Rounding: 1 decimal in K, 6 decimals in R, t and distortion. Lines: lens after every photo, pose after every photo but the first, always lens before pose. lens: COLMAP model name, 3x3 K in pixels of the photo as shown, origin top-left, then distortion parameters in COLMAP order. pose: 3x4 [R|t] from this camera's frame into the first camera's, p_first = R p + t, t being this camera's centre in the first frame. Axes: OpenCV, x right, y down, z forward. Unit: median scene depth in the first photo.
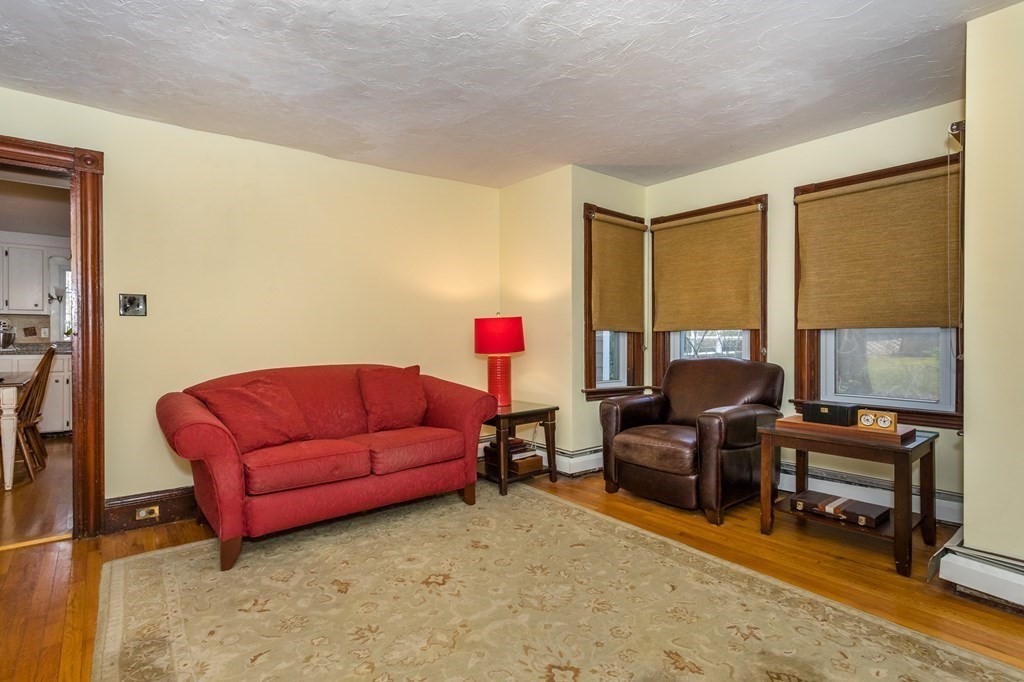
lens RADIAL K [[522.2, 0, 508.4], [0, 522.2, 341.2], [0, 0, 1]] dist [-0.002328, -0.000110]
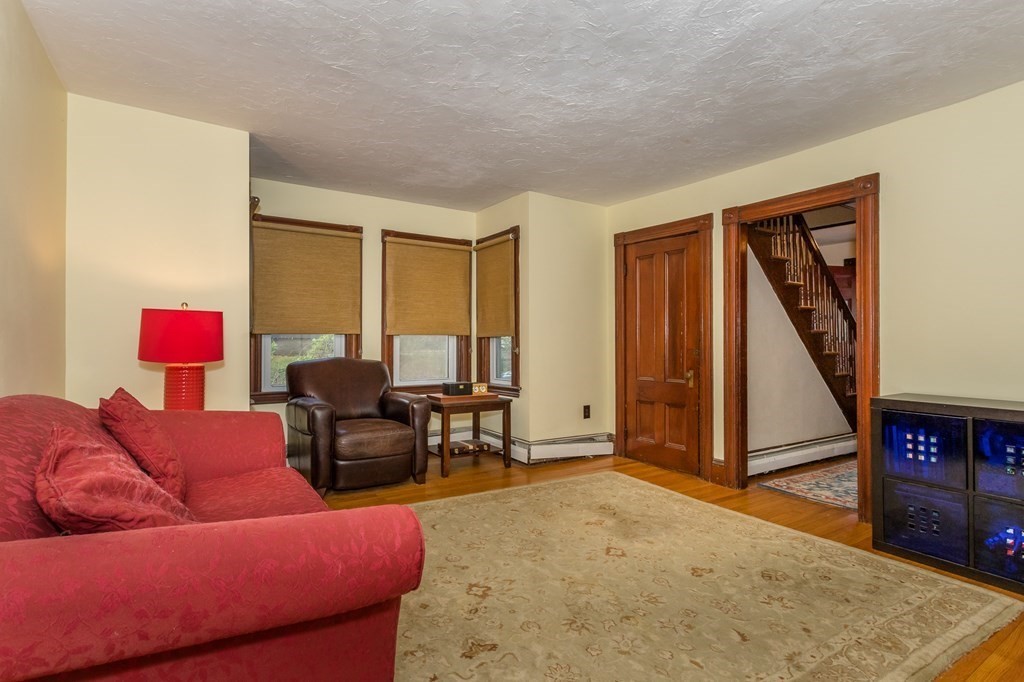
lens RADIAL K [[494.1, 0, 506.1], [0, 494.1, 337.6], [0, 0, 1]] dist [-0.002819, 0.001214]
pose [[0.097576, 0.010971, 0.995168, -0.741160], [0.005798, 0.999916, -0.011592, 0.001438], [-0.995211, 0.006901, 0.097504, 0.610259]]
